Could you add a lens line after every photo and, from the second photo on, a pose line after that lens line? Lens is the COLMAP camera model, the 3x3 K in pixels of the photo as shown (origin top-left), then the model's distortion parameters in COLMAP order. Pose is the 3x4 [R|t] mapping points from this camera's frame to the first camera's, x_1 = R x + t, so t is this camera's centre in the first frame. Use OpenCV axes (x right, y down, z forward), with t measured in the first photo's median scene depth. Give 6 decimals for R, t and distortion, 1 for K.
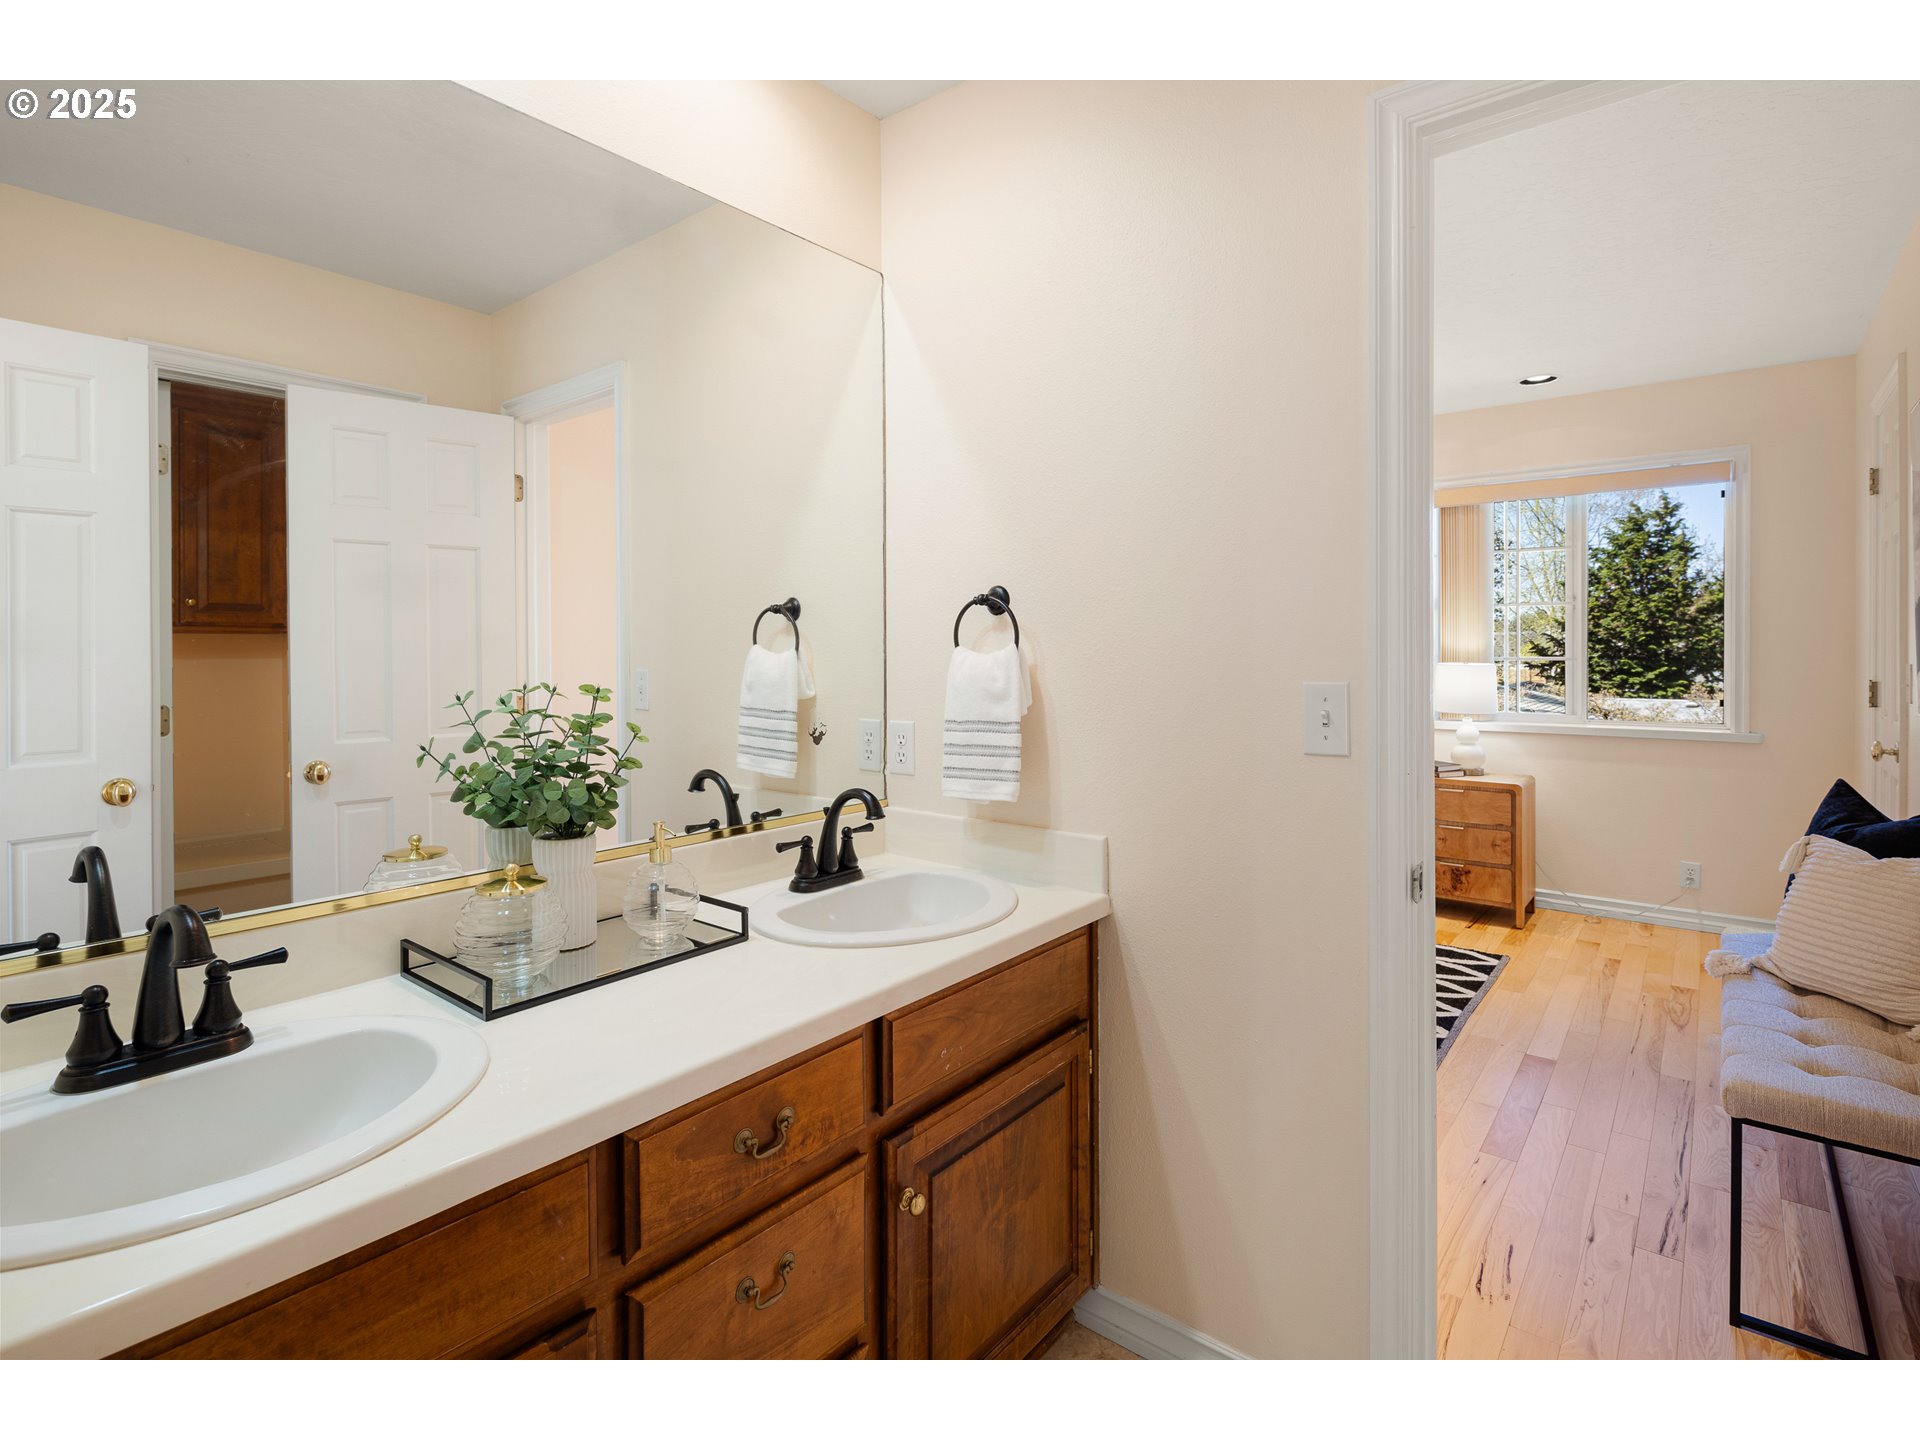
lens RADIAL K [[931.3, 0, 960.9], [0, 931.3, 633.9], [0, 0, 1]] dist [-0.000921, -0.001286]
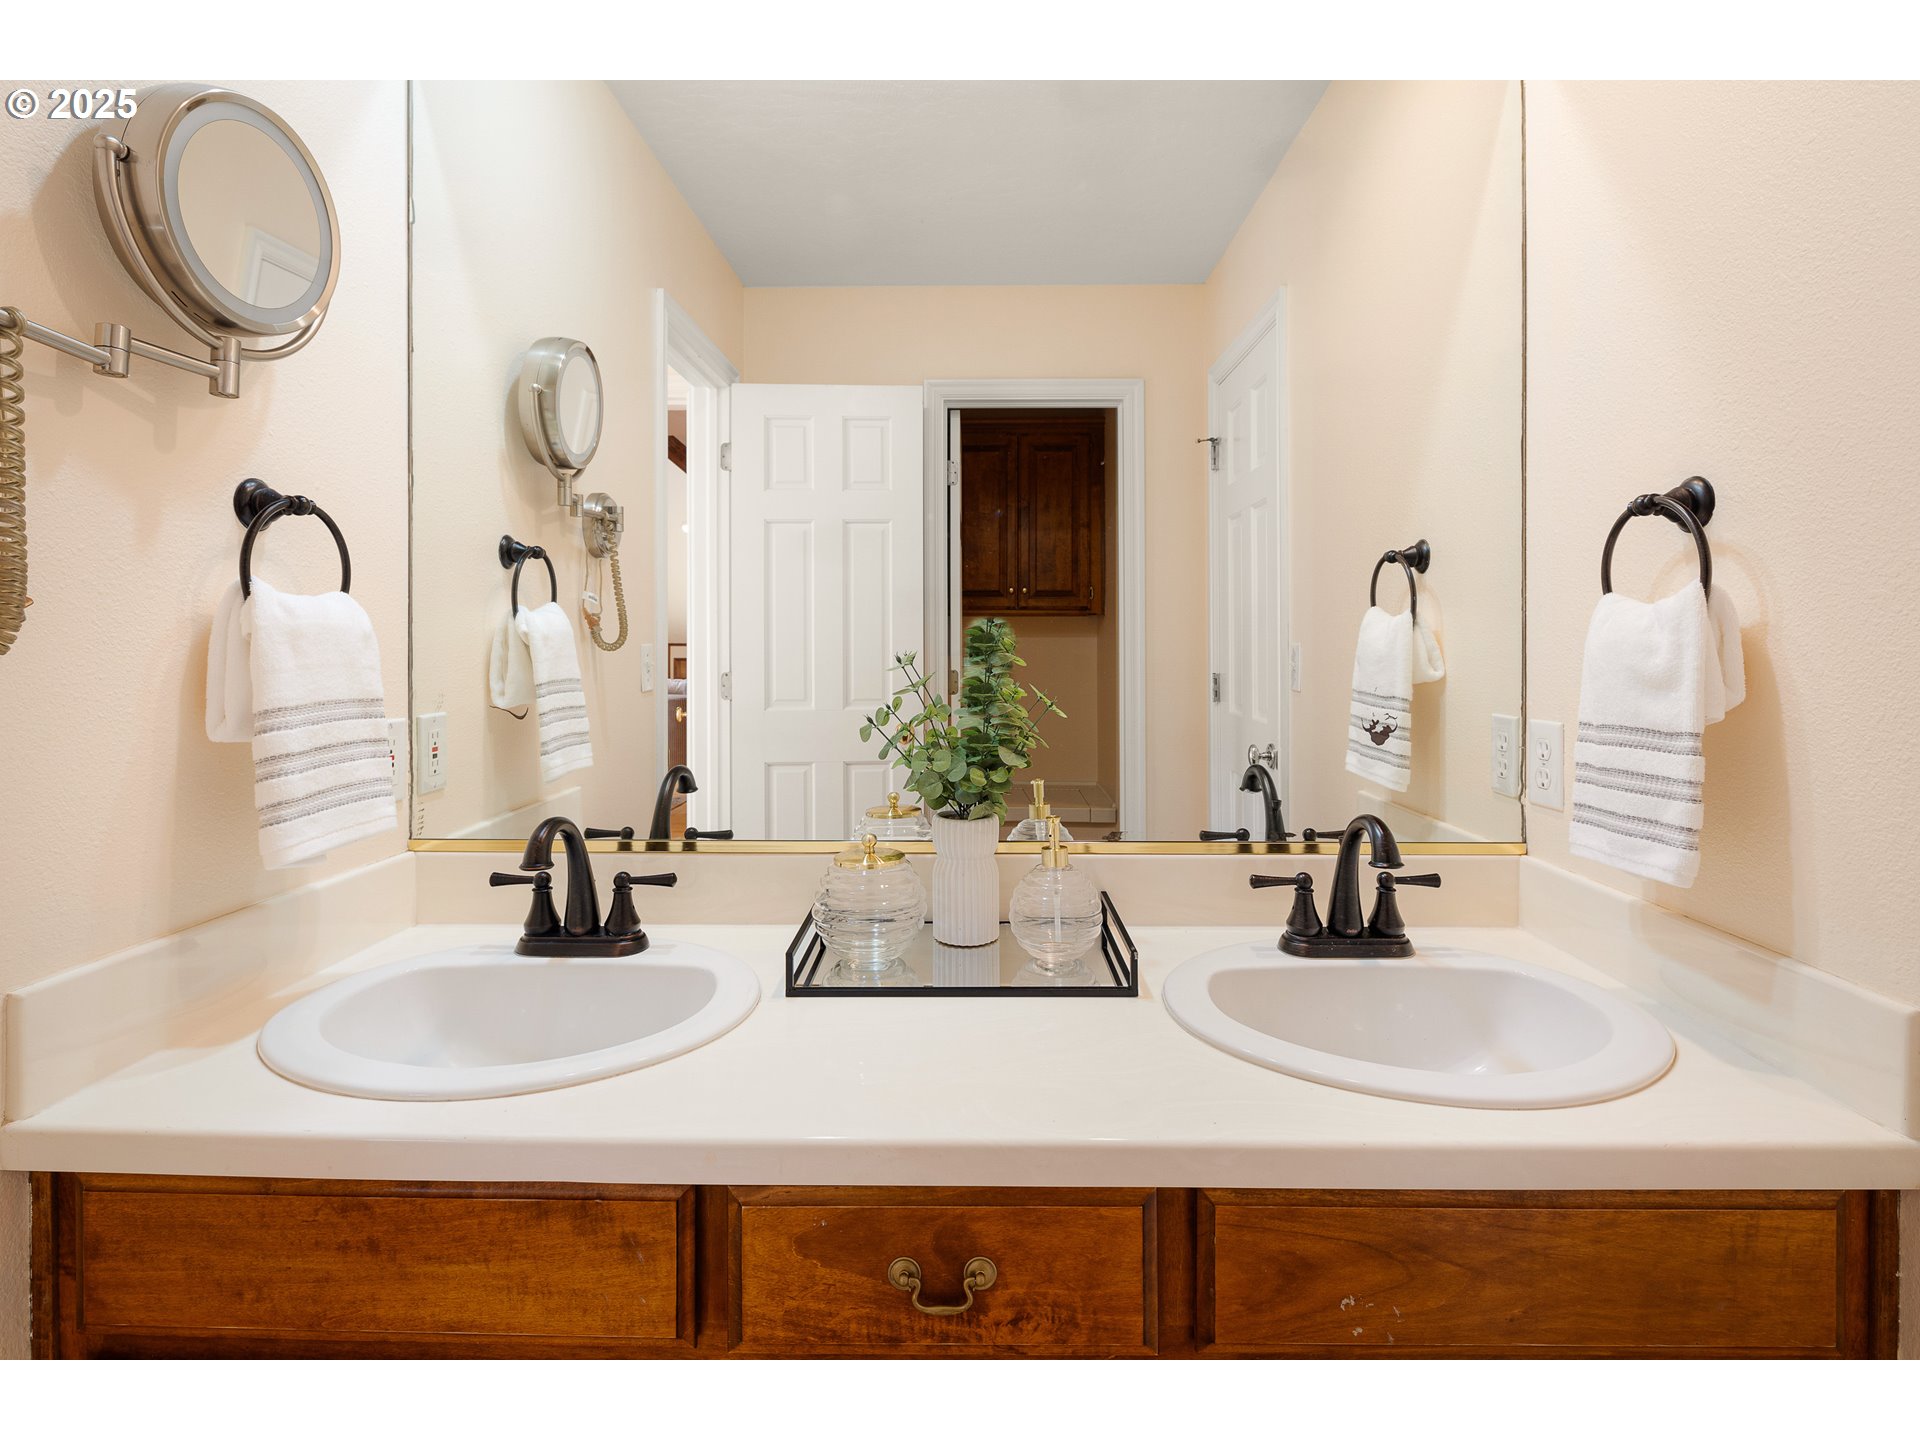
lens RADIAL K [[931.3, 0, 960.9], [0, 931.3, 633.9], [0, 0, 1]] dist [-0.000921, -0.001286]
pose [[0.615452, -0.002284, -0.788171, 0.217120], [0.012708, 0.999895, 0.007026, 0.031343], [0.788072, -0.014340, 0.615416, 0.369367]]
